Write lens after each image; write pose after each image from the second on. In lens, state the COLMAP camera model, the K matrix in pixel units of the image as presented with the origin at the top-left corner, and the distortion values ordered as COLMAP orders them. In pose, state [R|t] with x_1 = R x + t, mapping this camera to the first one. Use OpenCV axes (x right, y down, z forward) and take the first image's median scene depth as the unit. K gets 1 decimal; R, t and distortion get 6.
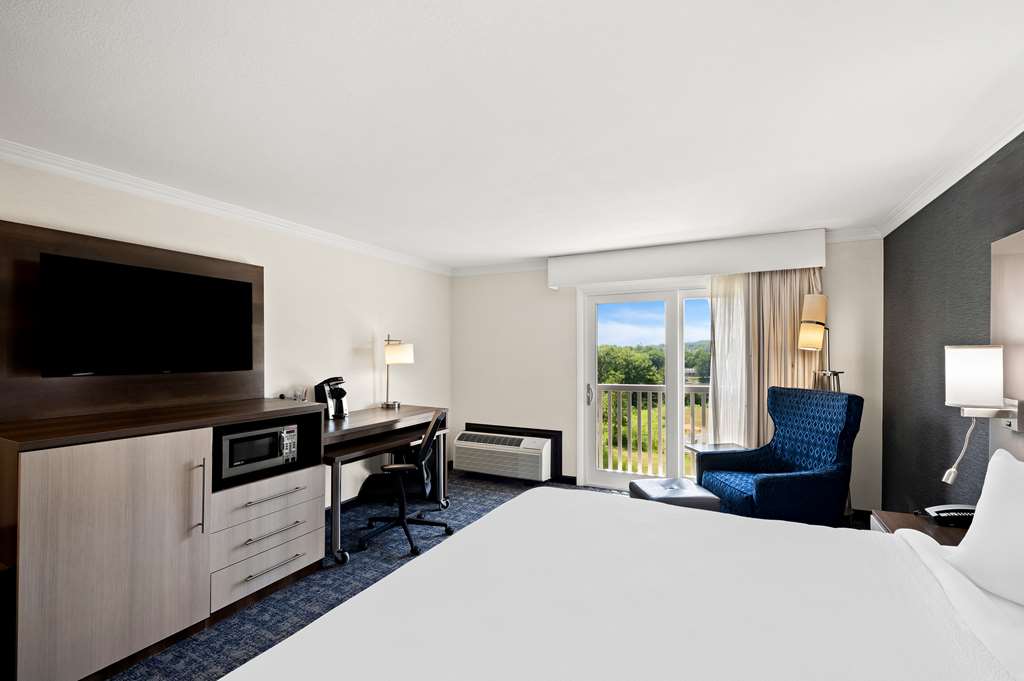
lens RADIAL K [[451.7, 0, 507.5], [0, 451.7, 356.0], [0, 0, 1]] dist [0.000811, 0.000117]
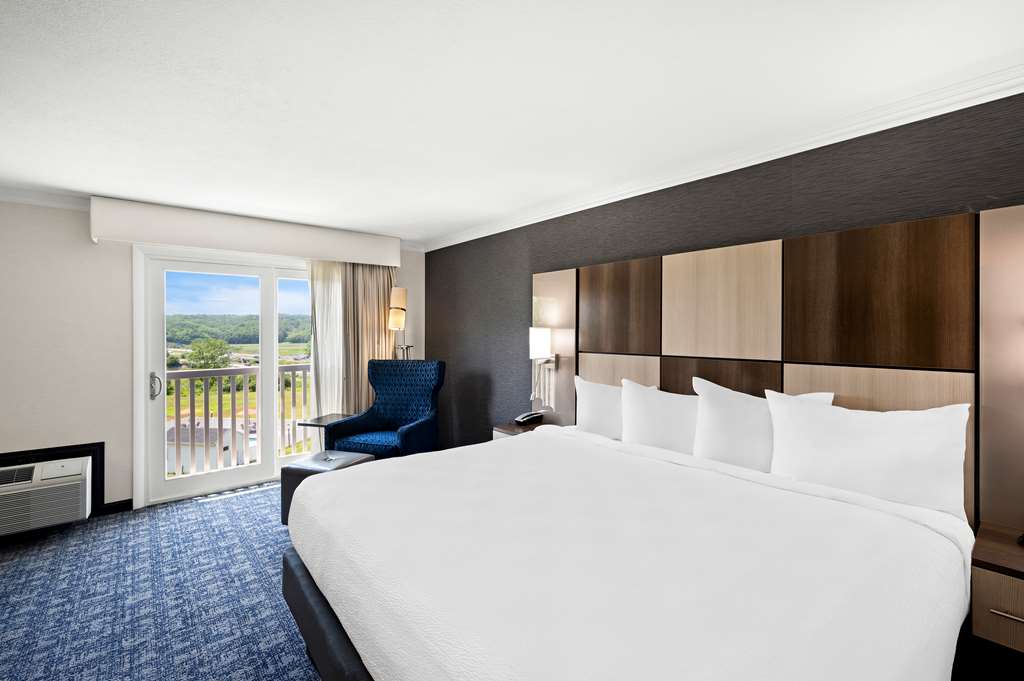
lens RADIAL K [[441.5, 0, 512.0], [0, 441.5, 340.5], [0, 0, 1]] dist [-0.000039, -0.000112]
pose [[0.407499, -0.016577, 0.913055, -0.323094], [0.009467, 0.999858, 0.013928, 0.002314], [-0.913157, 0.002968, 0.407598, 0.158081]]
